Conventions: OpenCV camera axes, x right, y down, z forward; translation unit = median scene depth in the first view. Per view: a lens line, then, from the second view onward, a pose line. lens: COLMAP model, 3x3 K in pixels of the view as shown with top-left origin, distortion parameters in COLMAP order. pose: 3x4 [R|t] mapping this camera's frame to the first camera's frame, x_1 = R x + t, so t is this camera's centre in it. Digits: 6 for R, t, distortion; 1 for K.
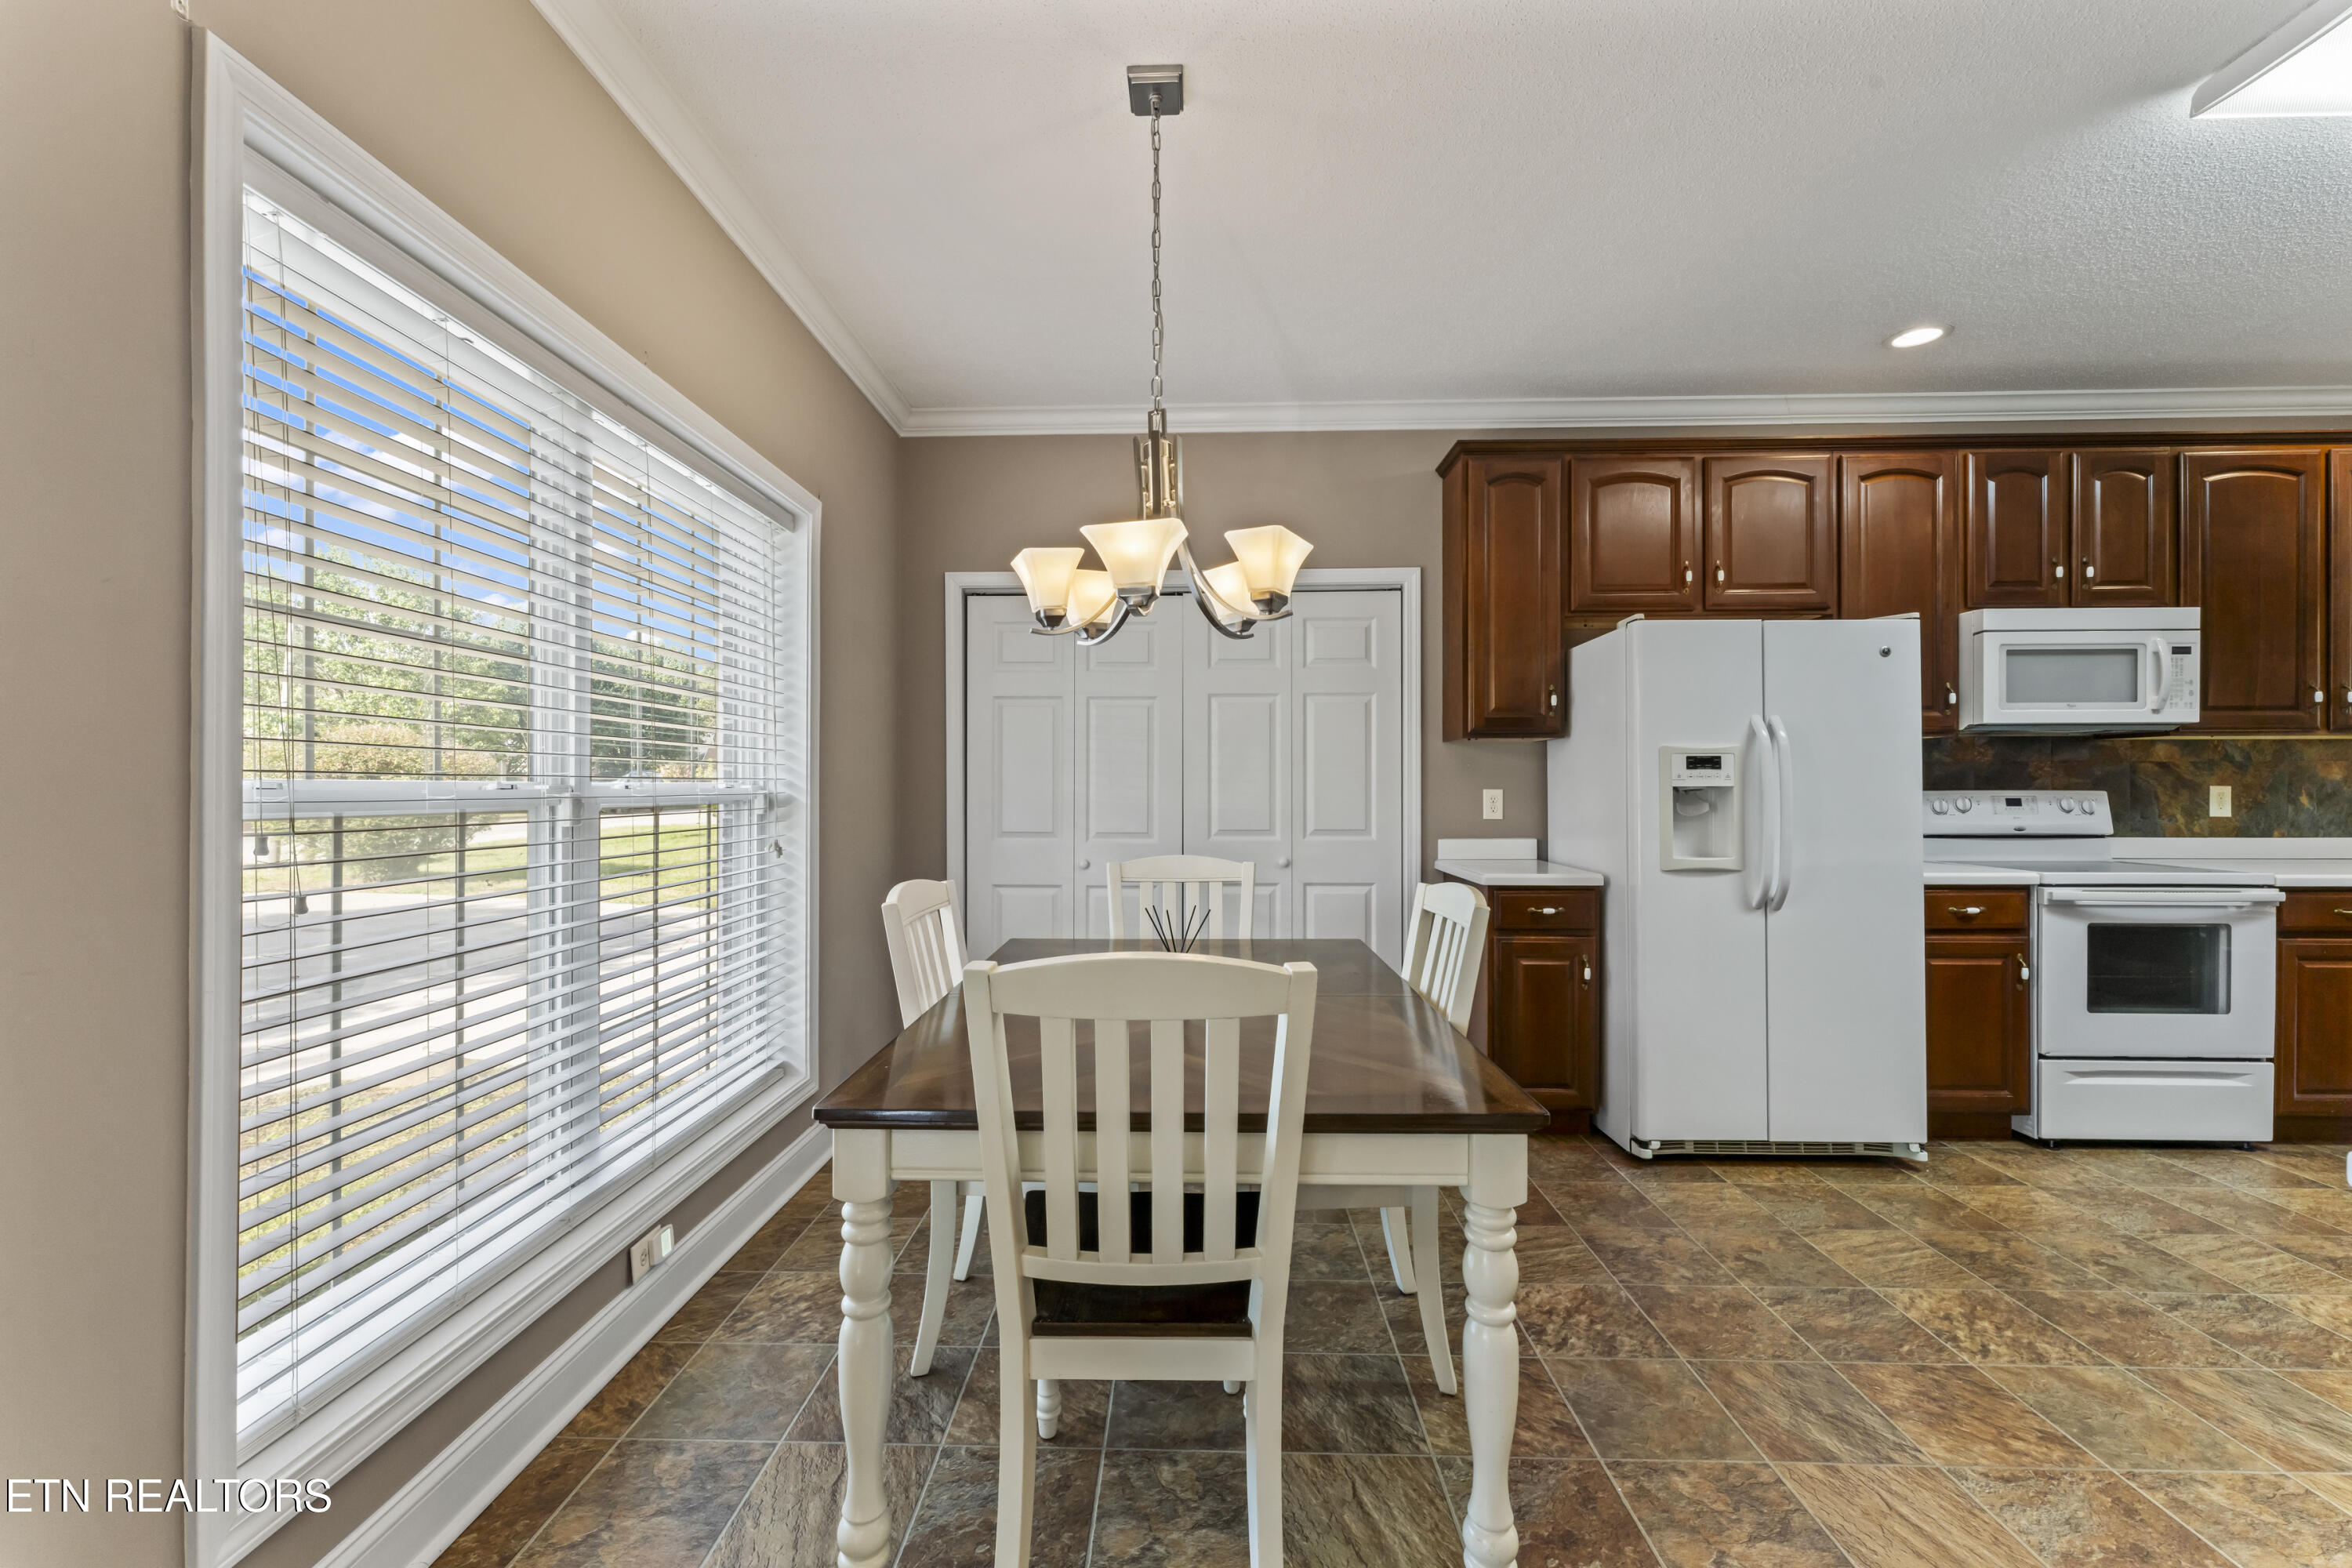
lens RADIAL K [[951.6, 0, 1173.8], [0, 951.6, 788.3], [0, 0, 1]] dist [-0.001366, 0.001066]
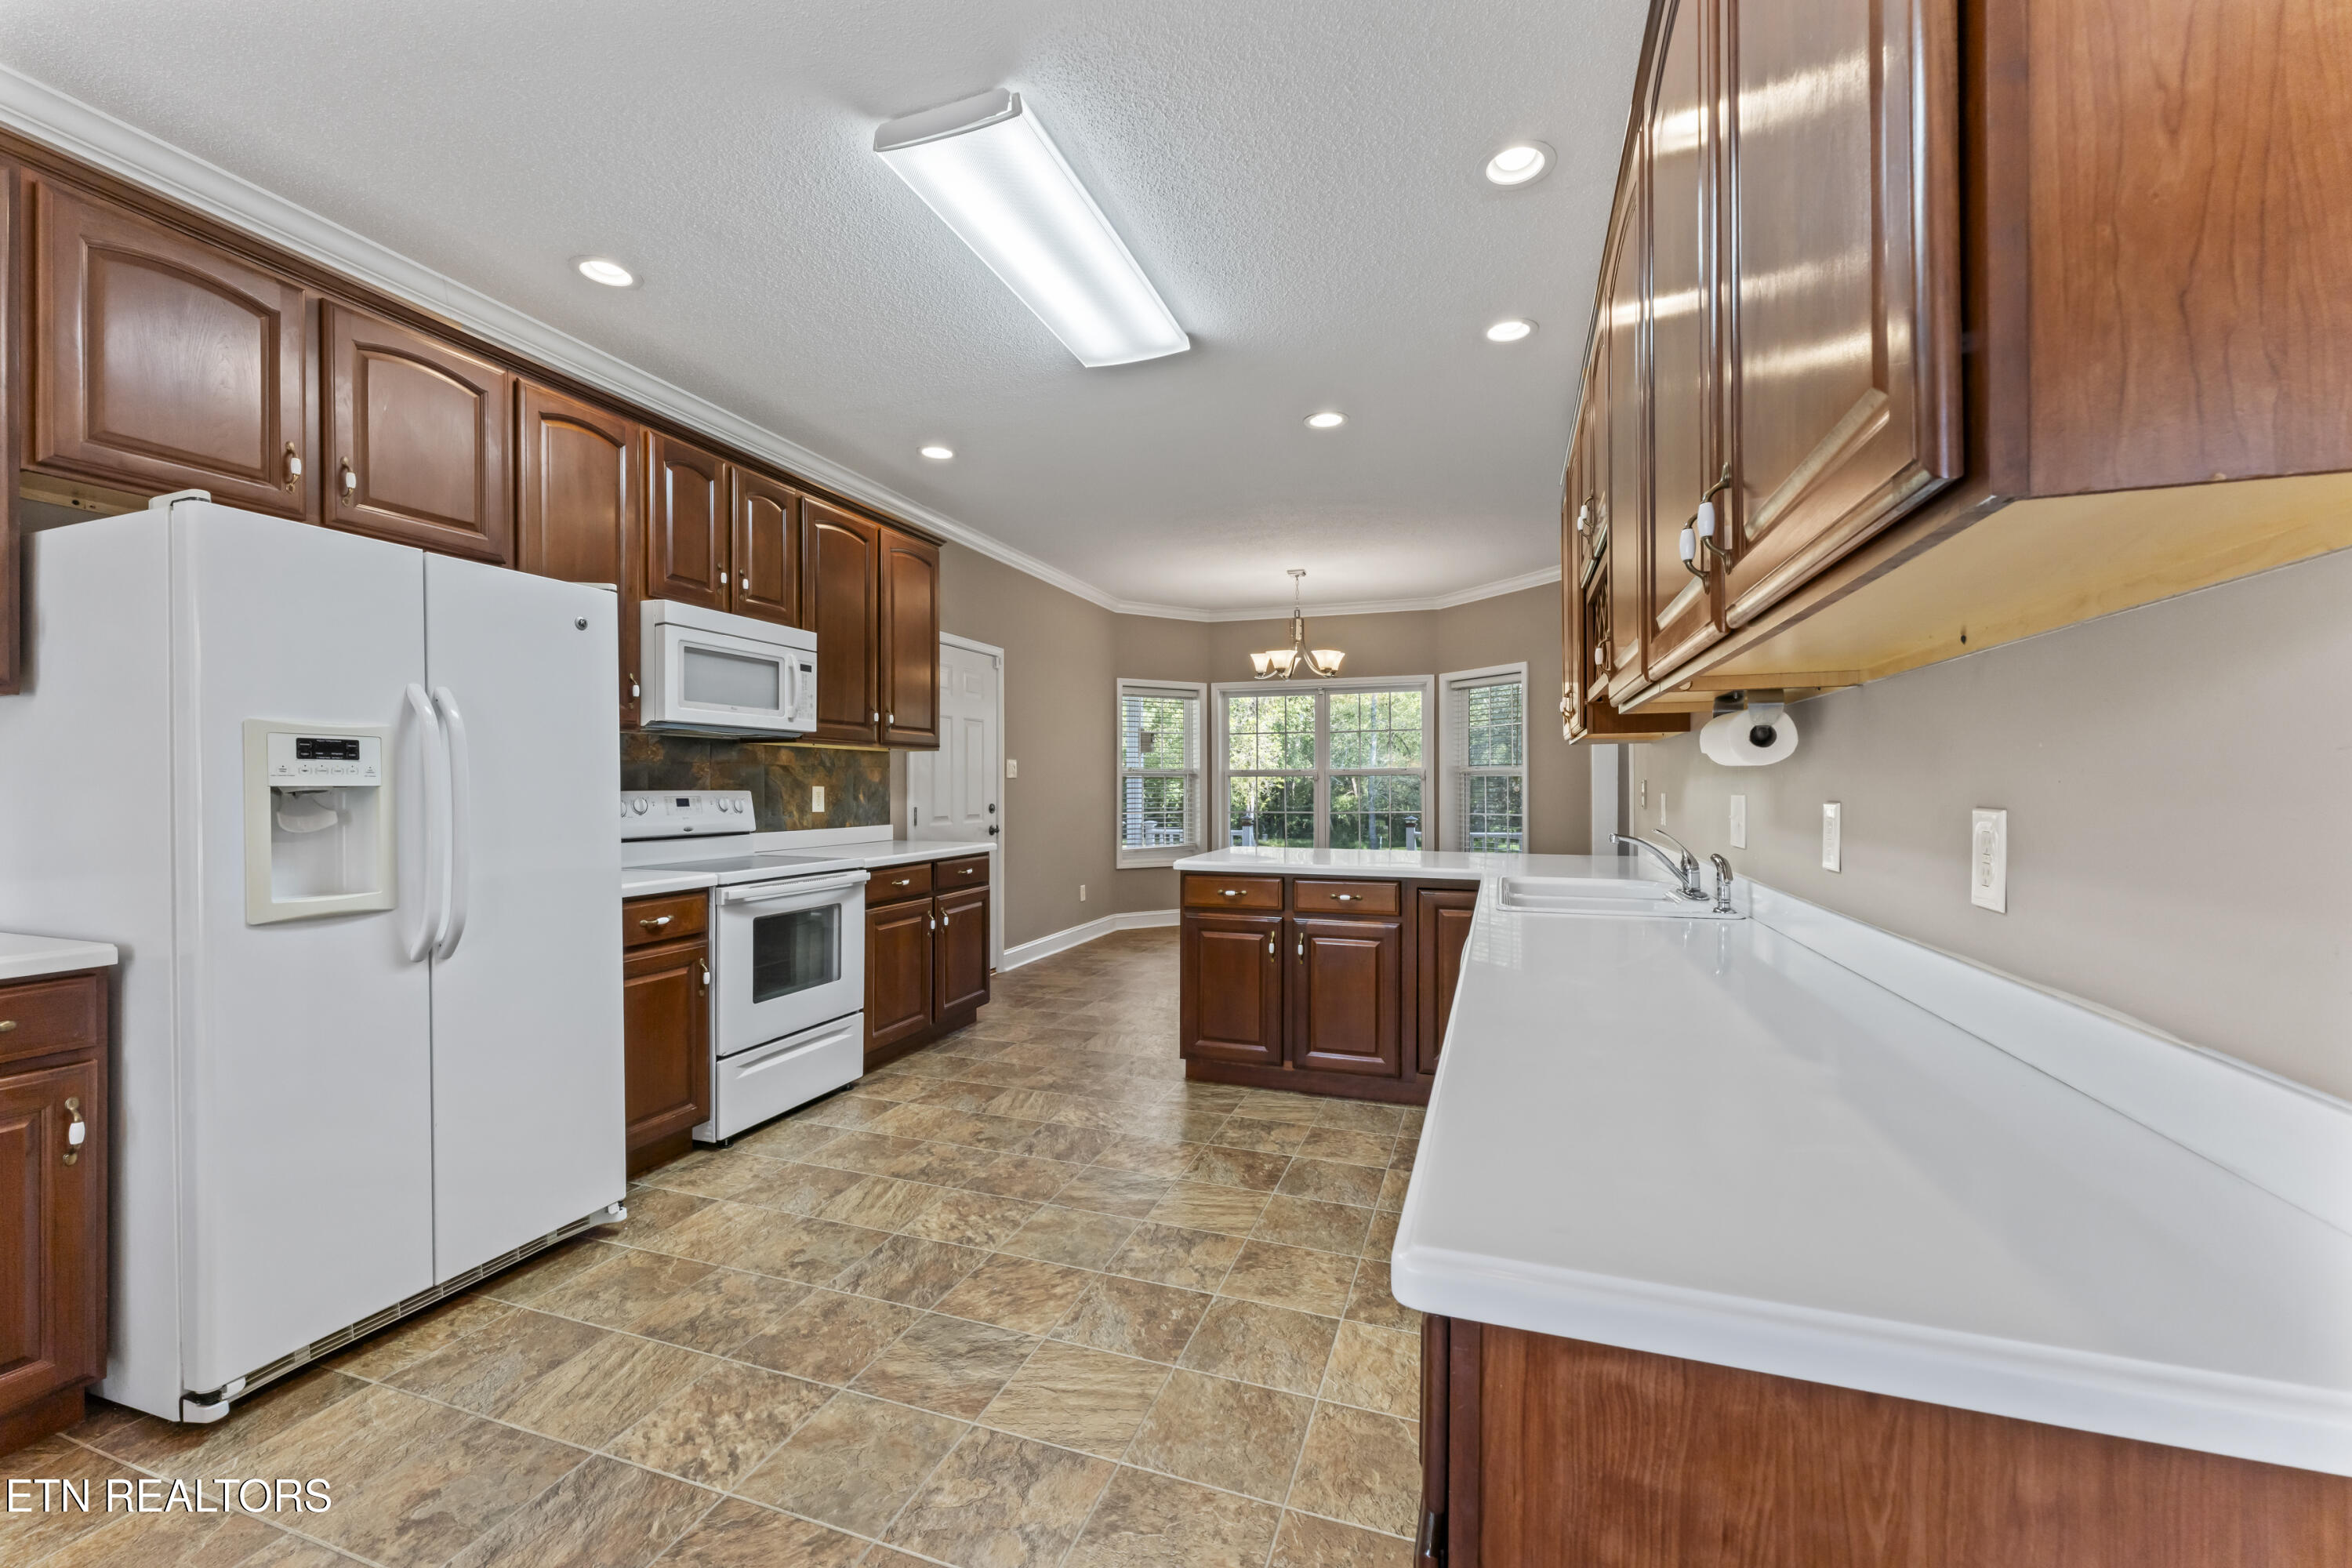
lens RADIAL K [[951.6, 0, 1172.1], [0, 951.6, 787.5], [0, 0, 1]] dist [-0.001366, 0.001066]
pose [[0.310819, 0.000386, 0.950469, 0.112542], [0.001524, 0.999998, -0.000905, 0.000606], [-0.950468, 0.001730, 0.310818, 0.236538]]
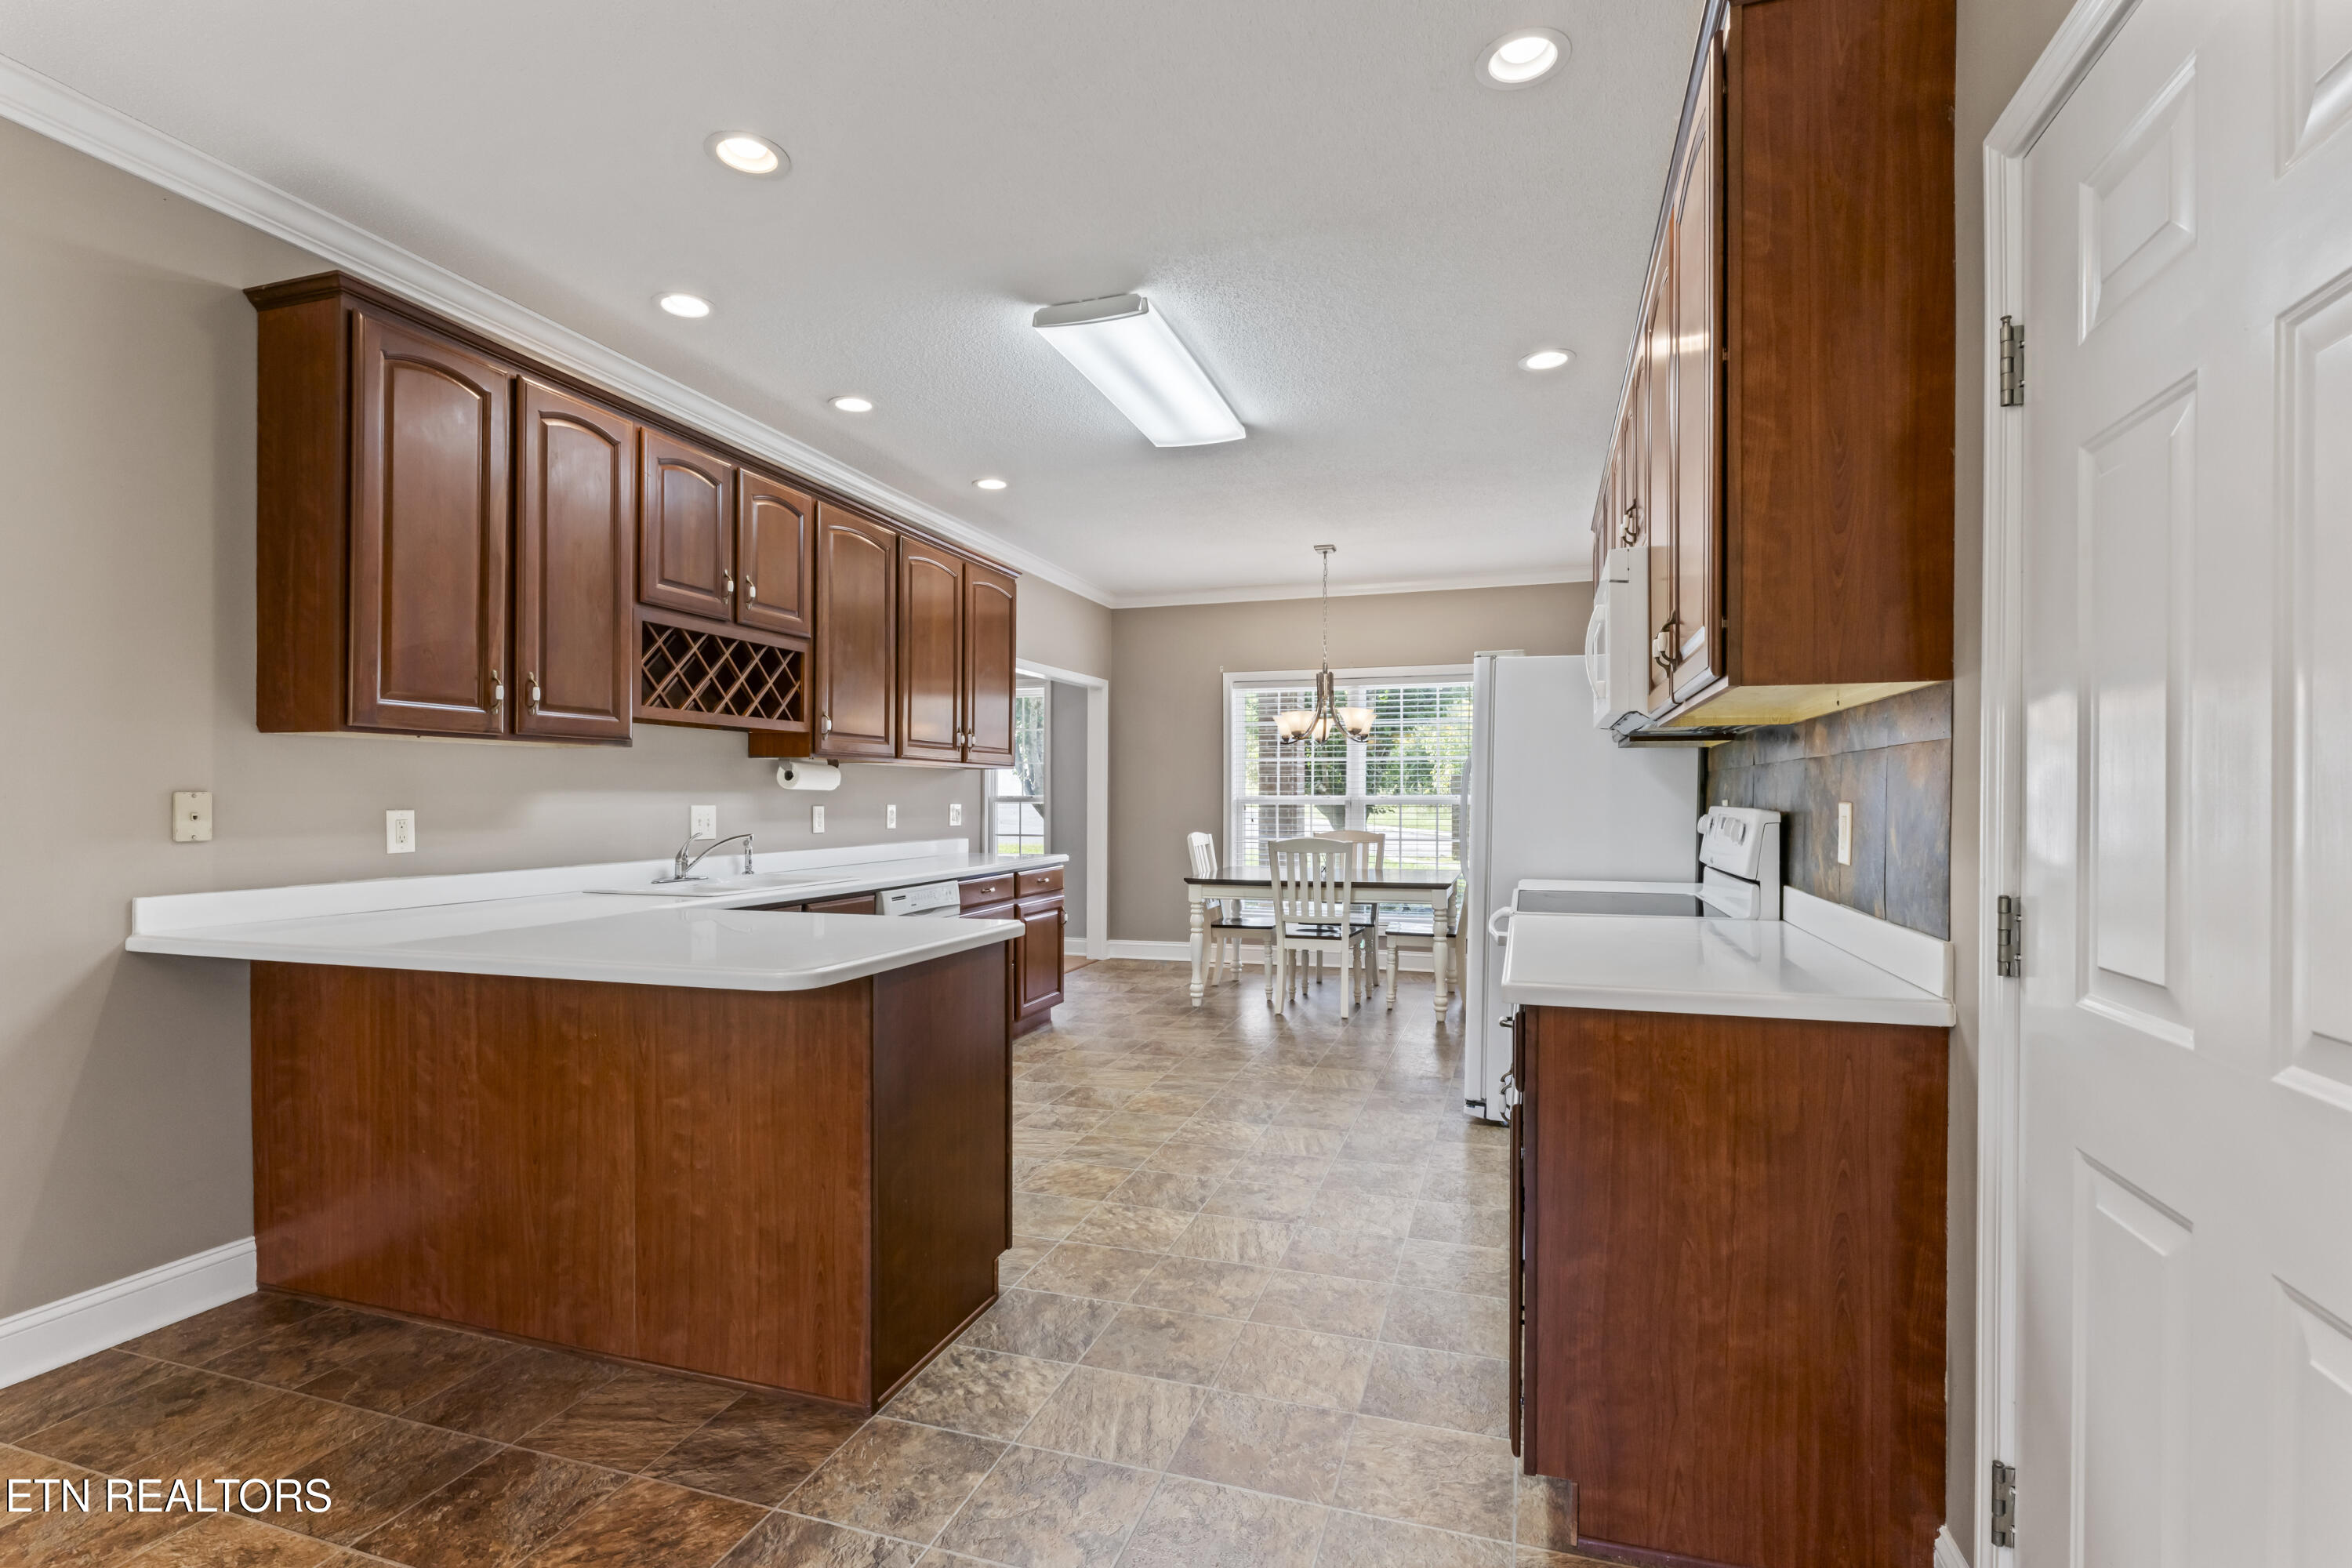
lens RADIAL K [[1082.8, 0, 1178.6], [0, 1082.8, 799.7], [0, 0, 1]] dist [0.003354, -0.000107]
pose [[-0.301078, 0.003799, -0.953592, 2.057356], [0.002707, 0.999991, 0.003129, -0.008210], [0.953596, -0.001639, -0.301086, 0.987161]]
